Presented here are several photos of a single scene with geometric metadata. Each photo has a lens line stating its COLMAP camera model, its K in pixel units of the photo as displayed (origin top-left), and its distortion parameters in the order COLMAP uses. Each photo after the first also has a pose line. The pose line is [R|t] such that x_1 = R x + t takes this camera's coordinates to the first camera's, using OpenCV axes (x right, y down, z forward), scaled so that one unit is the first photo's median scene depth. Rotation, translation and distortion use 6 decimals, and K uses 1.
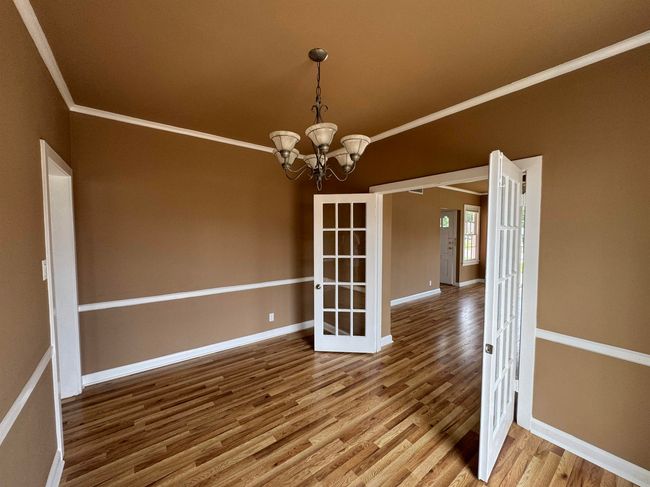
lens RADIAL K [[262.9, 0, 325.0], [0, 262.9, 243.5], [0, 0, 1]] dist [-0.000388, -0.000012]
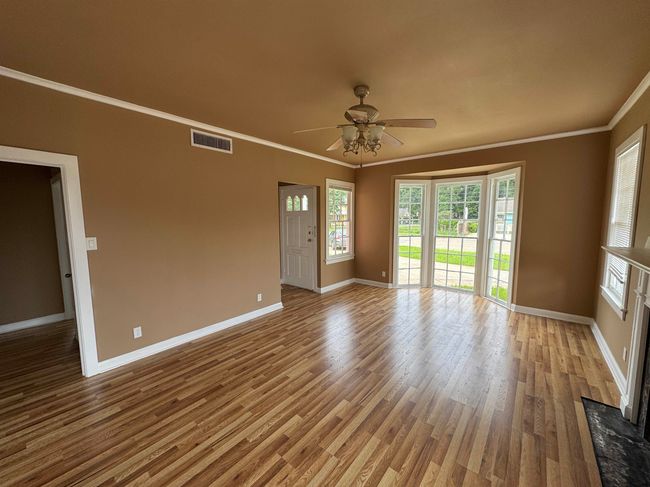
lens RADIAL K [[262.9, 0, 325.0], [0, 262.9, 243.5], [0, 0, 1]] dist [-0.000388, -0.000012]
pose [[0.972211, -0.017904, 0.233422, 0.352825], [0.004309, 0.998271, 0.058620, -0.014987], [-0.234068, -0.055985, 0.970607, 0.298483]]
